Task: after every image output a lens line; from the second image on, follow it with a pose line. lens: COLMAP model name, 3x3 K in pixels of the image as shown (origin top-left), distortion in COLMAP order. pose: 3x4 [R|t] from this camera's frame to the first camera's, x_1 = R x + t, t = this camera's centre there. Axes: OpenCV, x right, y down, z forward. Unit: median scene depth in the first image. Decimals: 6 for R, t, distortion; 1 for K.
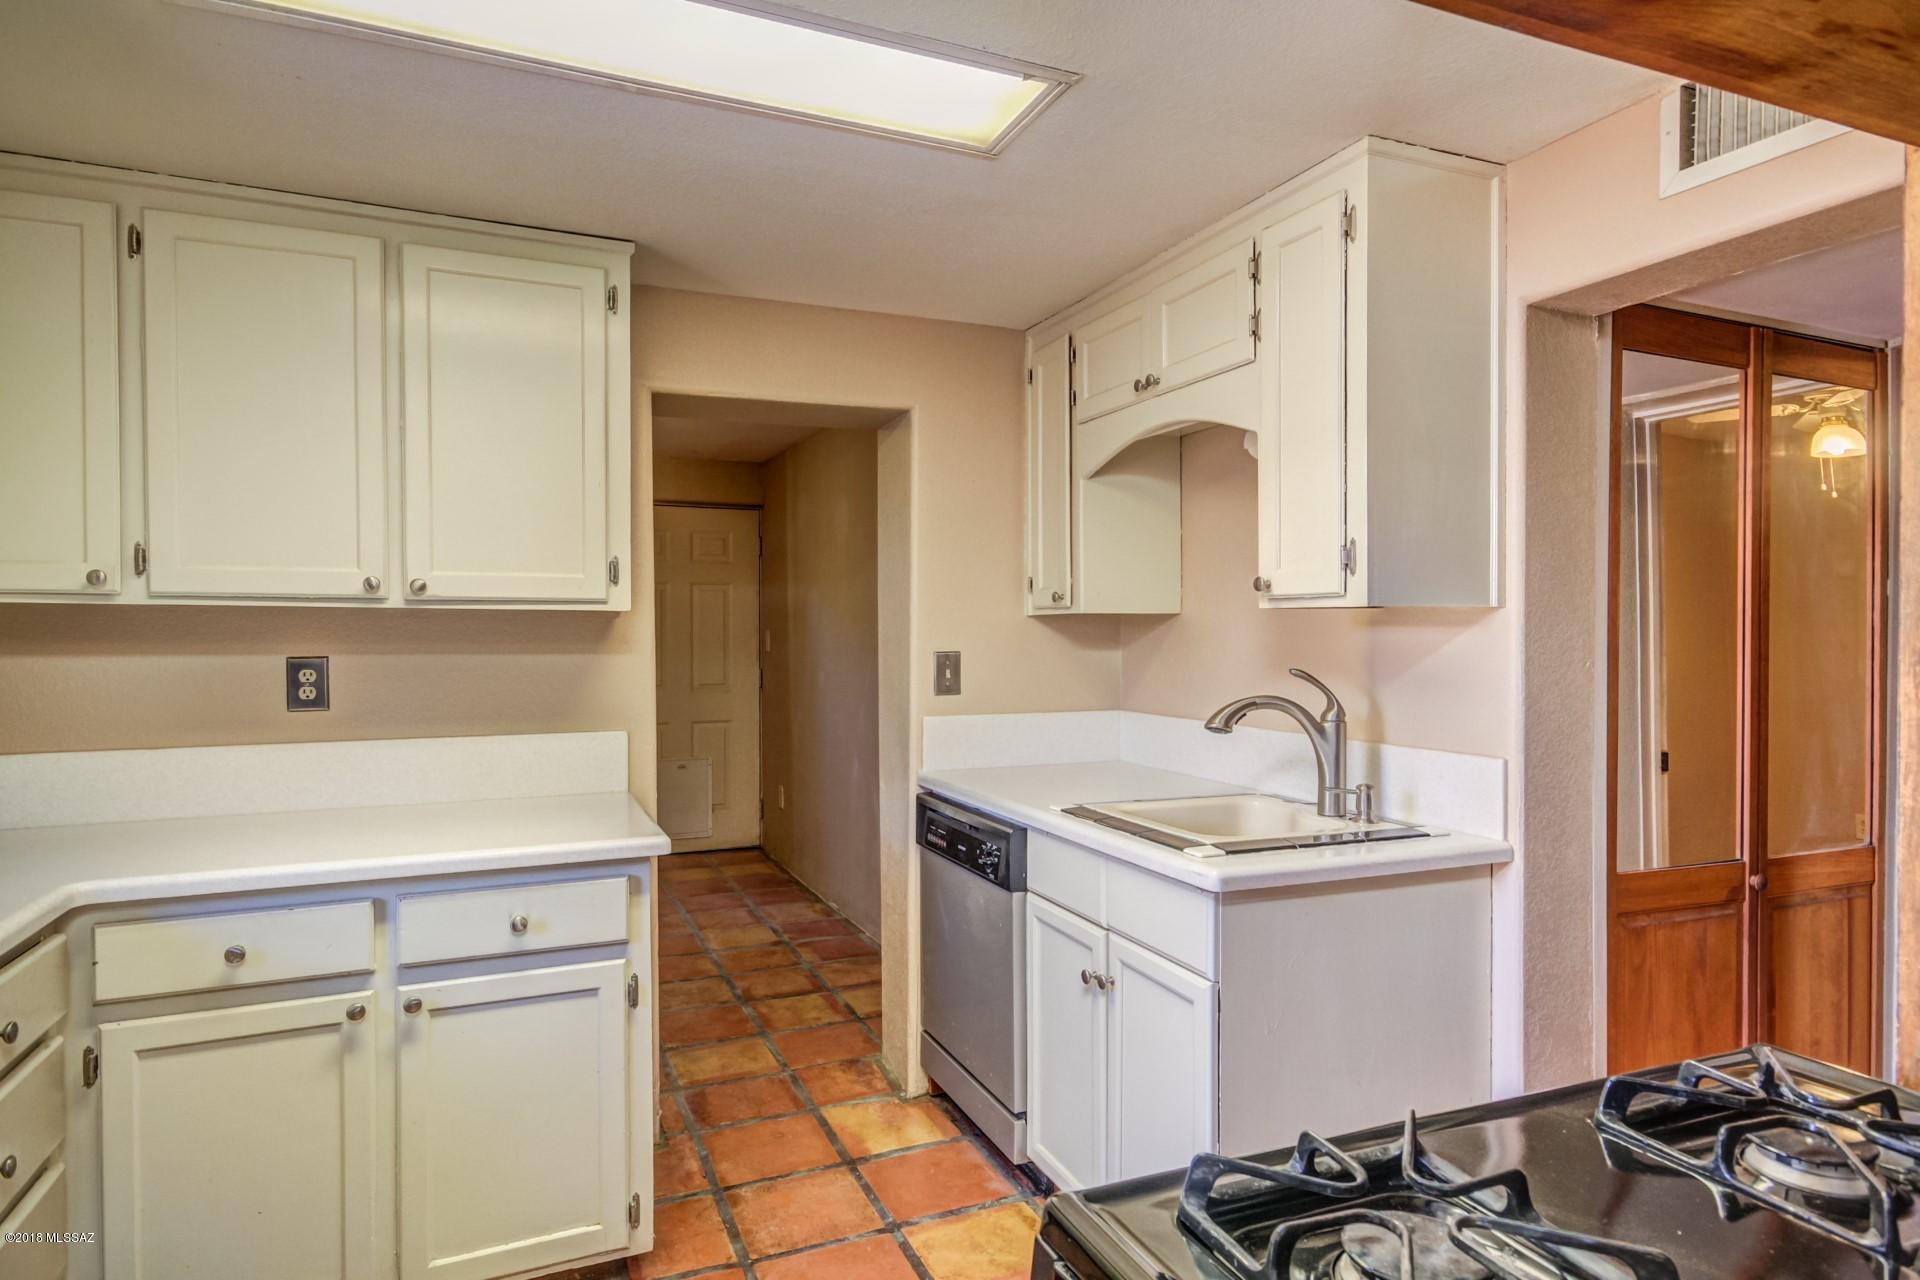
lens RADIAL K [[1064.2, 0, 960.0], [0, 1064.2, 640.0], [0, 0, 1]] dist [0.000127, 0.000829]
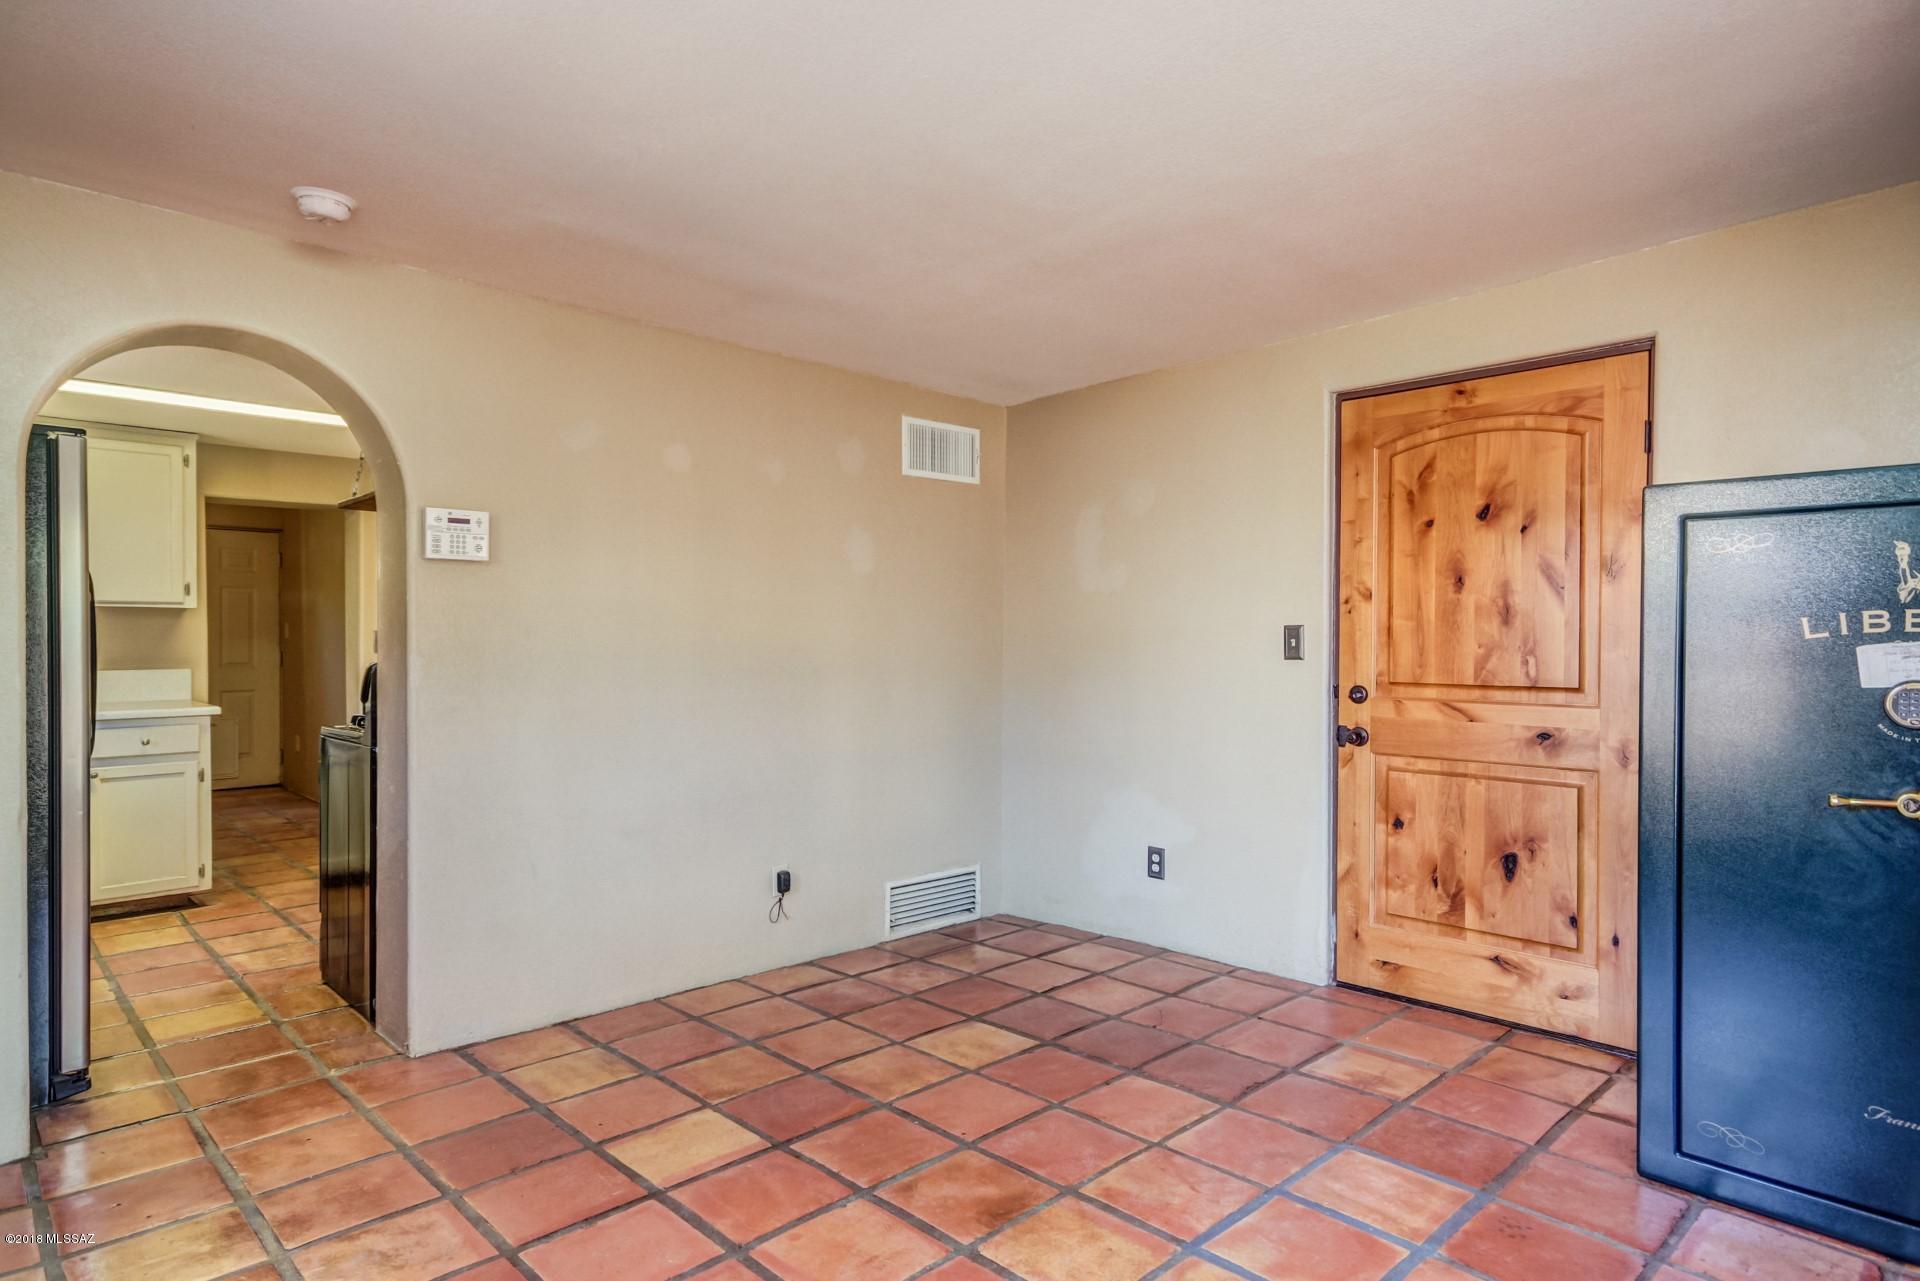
lens RADIAL K [[1089.3, 0, 938.4], [0, 1089.3, 641.7], [0, 0, 1]] dist [0.000785, 0.000352]
pose [[0.941324, -0.001499, 0.337501, 0.390766], [0.001601, 0.999999, -0.000027, 0.047182], [-0.337500, 0.000565, 0.941325, -1.725438]]
